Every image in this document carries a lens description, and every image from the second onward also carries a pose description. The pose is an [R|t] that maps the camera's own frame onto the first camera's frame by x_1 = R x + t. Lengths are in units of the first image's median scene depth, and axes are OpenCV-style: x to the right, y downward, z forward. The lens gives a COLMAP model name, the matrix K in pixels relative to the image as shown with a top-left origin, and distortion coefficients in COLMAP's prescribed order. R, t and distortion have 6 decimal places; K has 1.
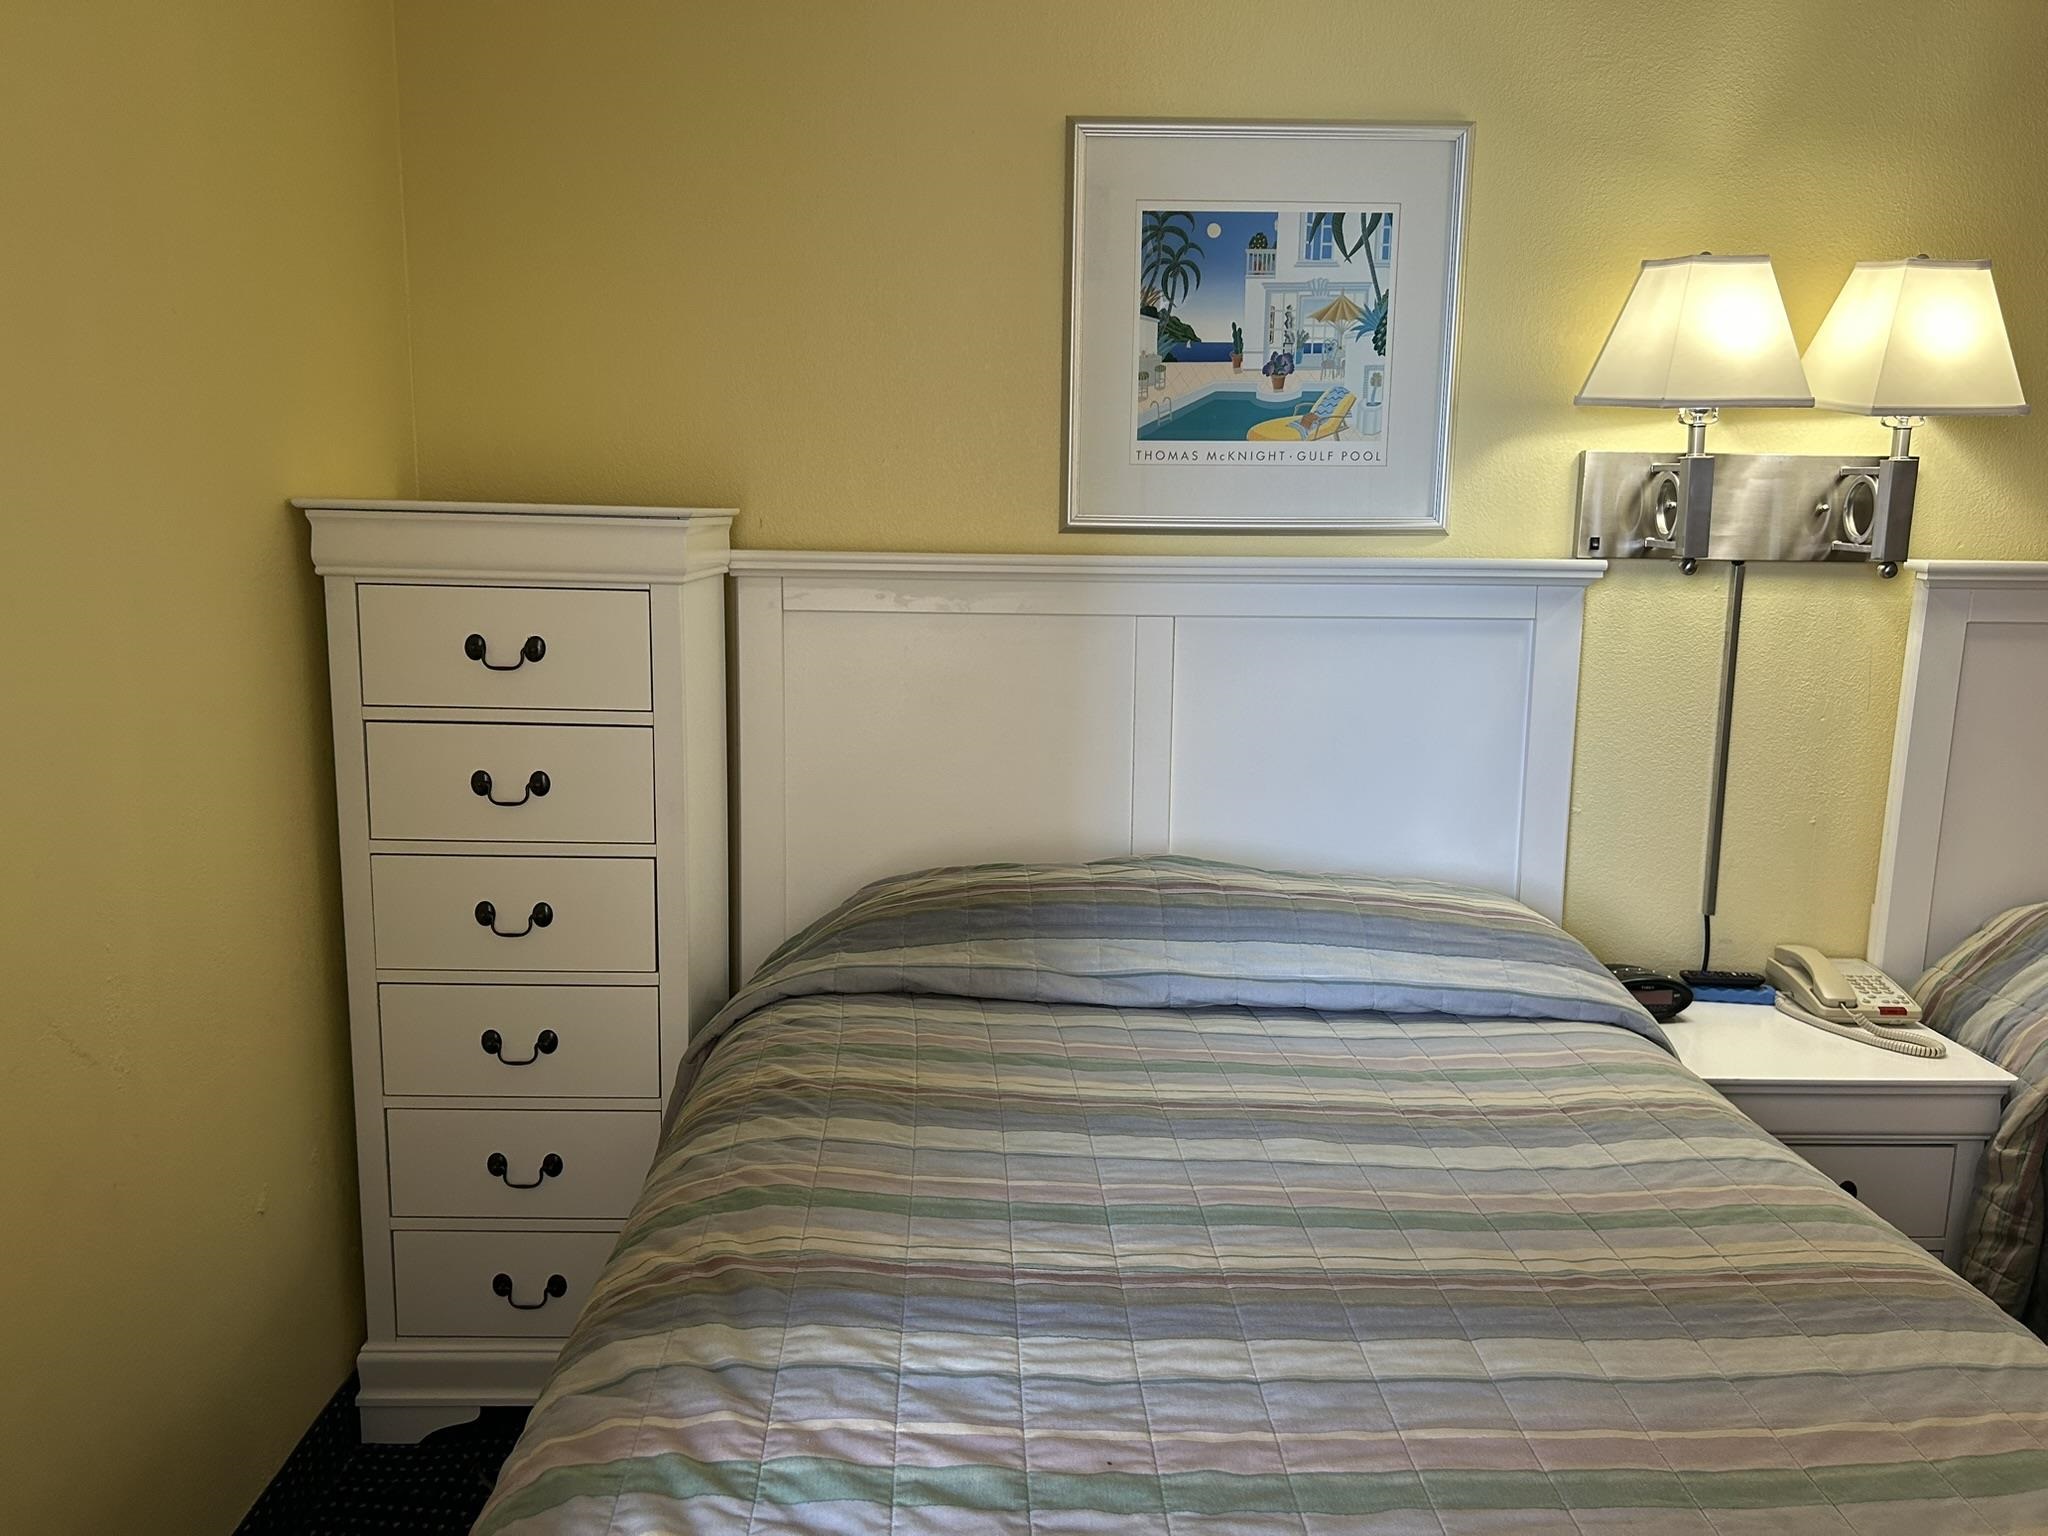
lens RADIAL K [[1542.4, 0, 1004.1], [0, 1542.4, 766.6], [0, 0, 1]] dist [0.041507, -0.046917]
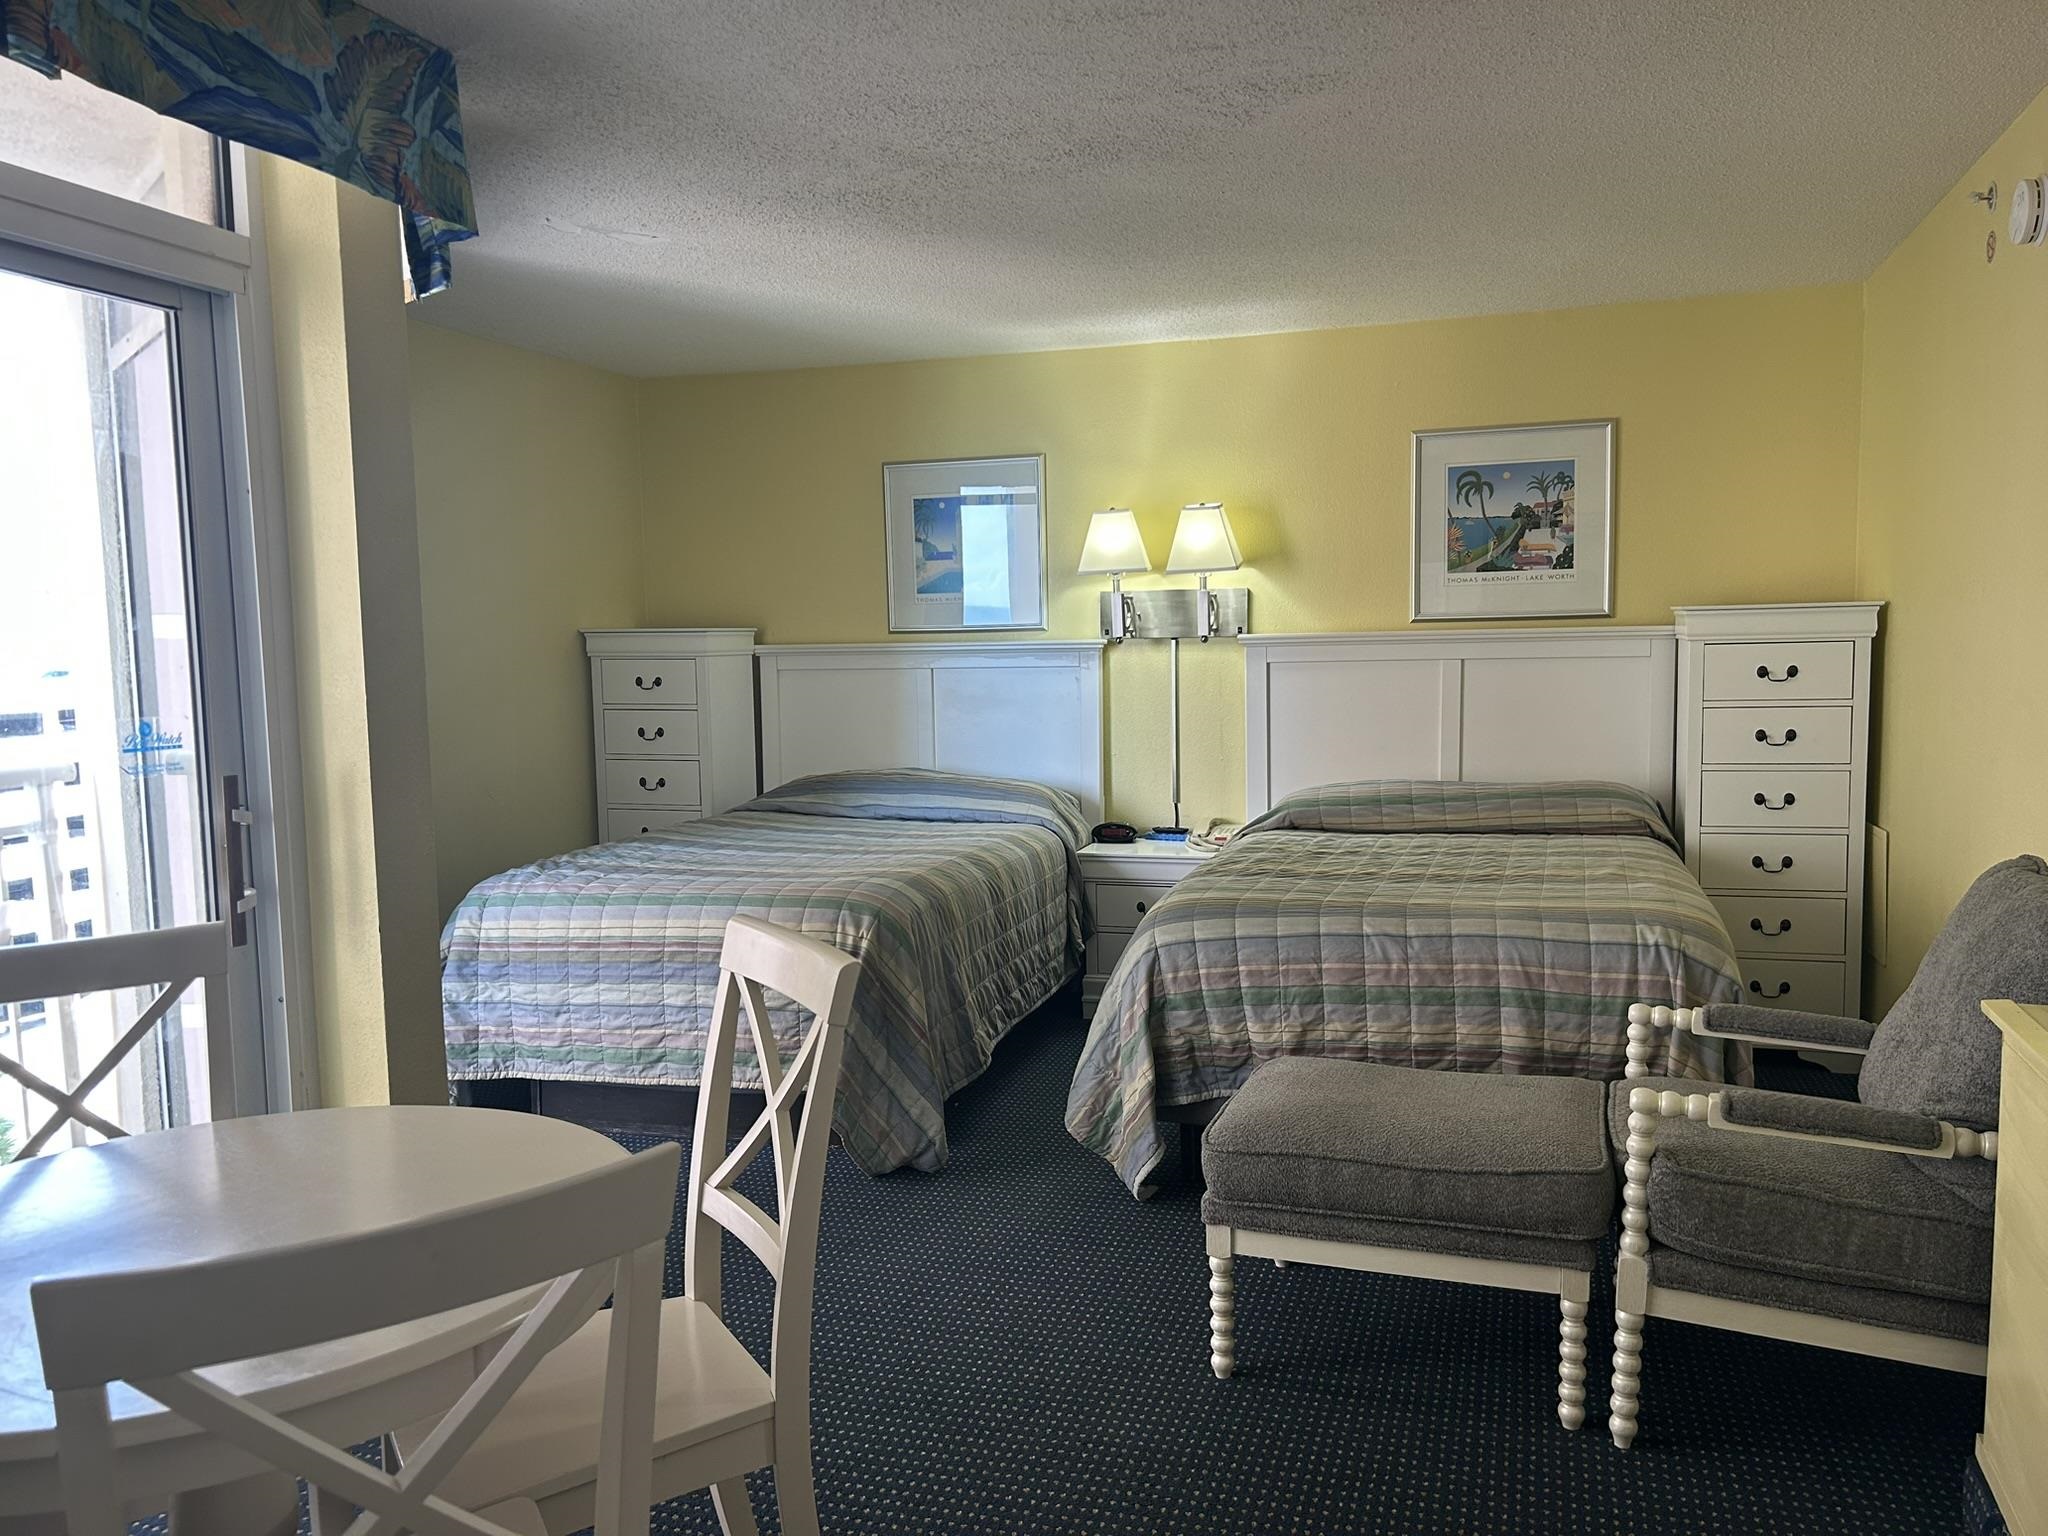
lens RADIAL K [[1542.4, 0, 1028.8], [0, 1542.4, 776.7], [0, 0, 1]] dist [0.041507, -0.046917]
pose [[0.948061, -0.000752, -0.318088, 0.999608], [-0.021555, 0.997547, -0.066605, 0.218579], [0.317358, 0.070002, 0.945719, -1.140958]]
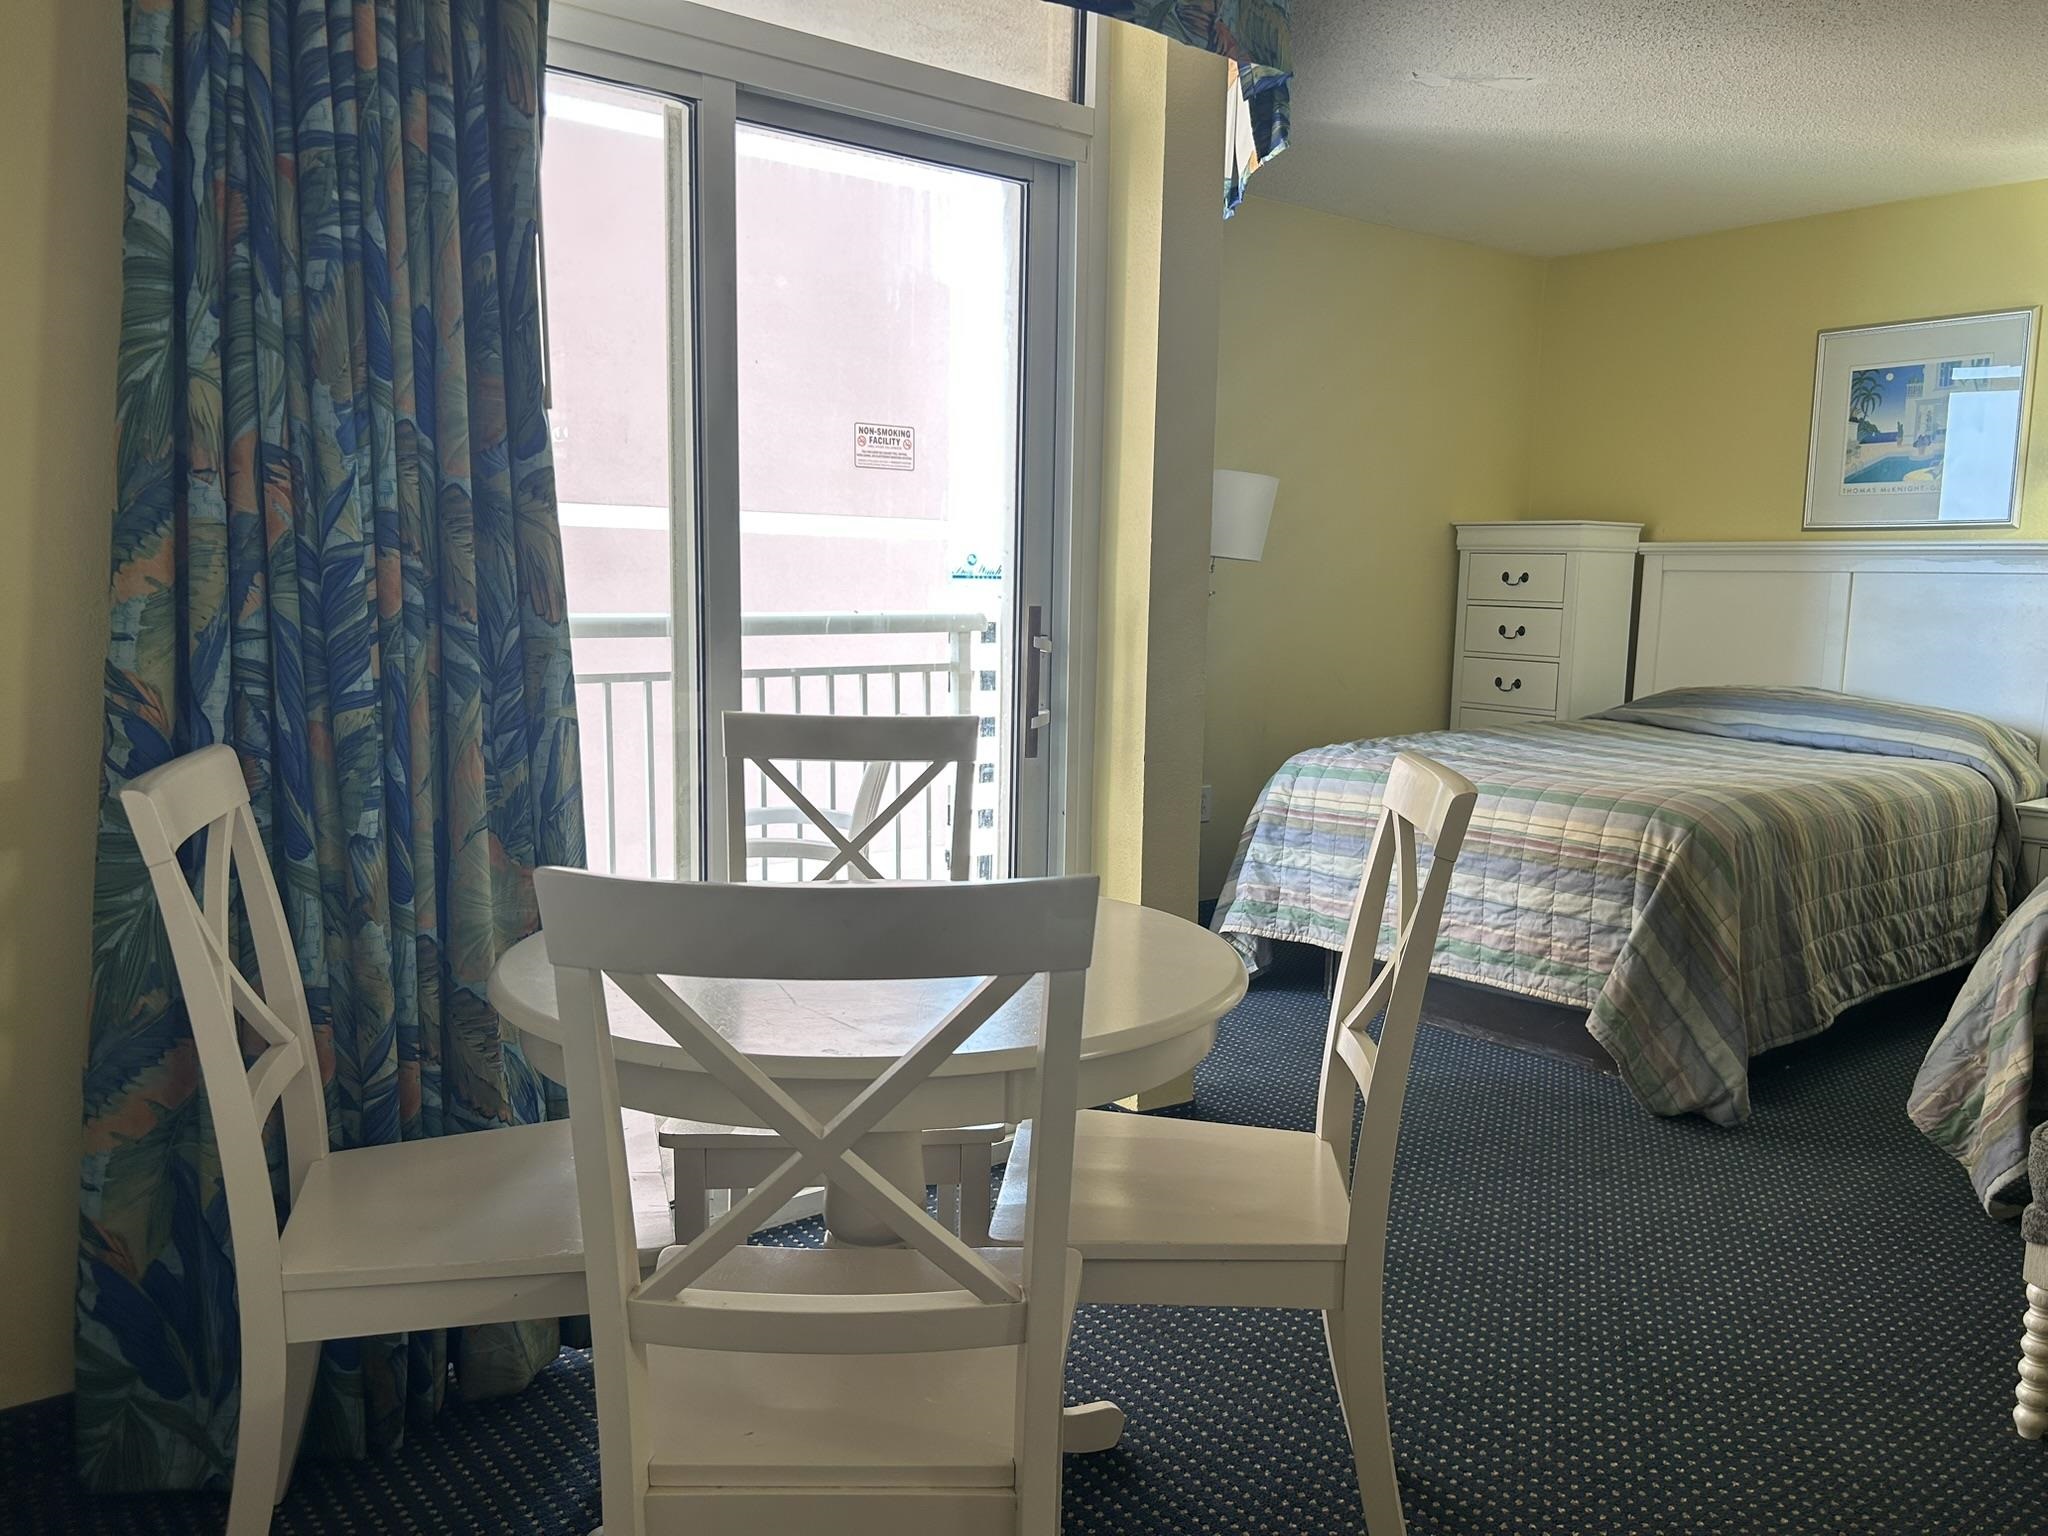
lens RADIAL K [[1542.4, 0, 1021.8], [0, 1542.4, 780.1], [0, 0, 1]] dist [0.041507, -0.046917]
pose [[0.599312, 0.105870, -0.793484, 1.092829], [-0.140053, 0.989795, 0.026282, 0.263171], [0.788169, 0.095378, 0.608023, -1.020463]]
